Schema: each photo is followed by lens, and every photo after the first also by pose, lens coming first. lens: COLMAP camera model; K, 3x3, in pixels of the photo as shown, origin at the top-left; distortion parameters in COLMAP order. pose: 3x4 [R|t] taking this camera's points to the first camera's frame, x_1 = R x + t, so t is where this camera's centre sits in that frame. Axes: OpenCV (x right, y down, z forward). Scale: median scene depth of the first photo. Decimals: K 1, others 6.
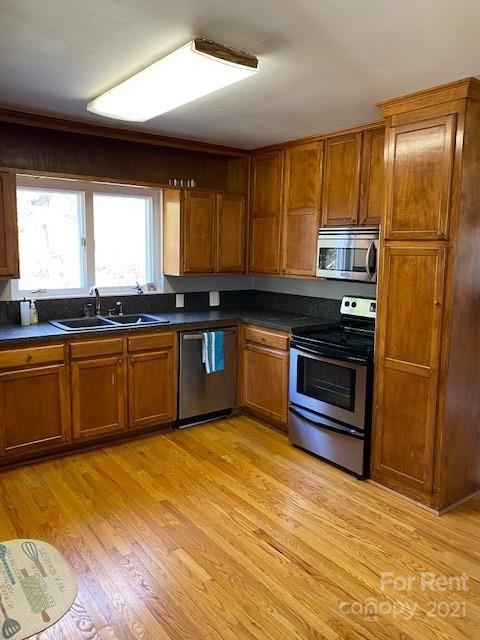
lens RADIAL K [[490.8, 0, 239.0], [0, 490.8, 318.3], [0, 0, 1]] dist [0.021068, -0.030447]
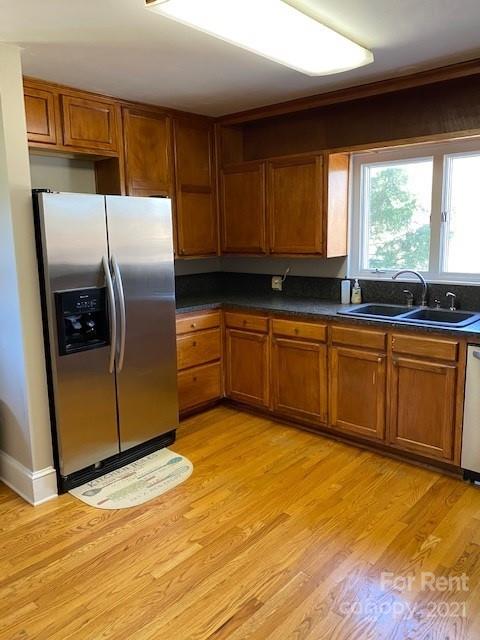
lens RADIAL K [[490.8, 0, 239.0], [0, 490.8, 318.3], [0, 0, 1]] dist [0.021068, -0.030447]
pose [[0.197314, 0.157171, -0.967659, 0.541339], [-0.117799, 0.983714, 0.135758, -0.071734], [0.973237, 0.087203, 0.212615, 0.609333]]
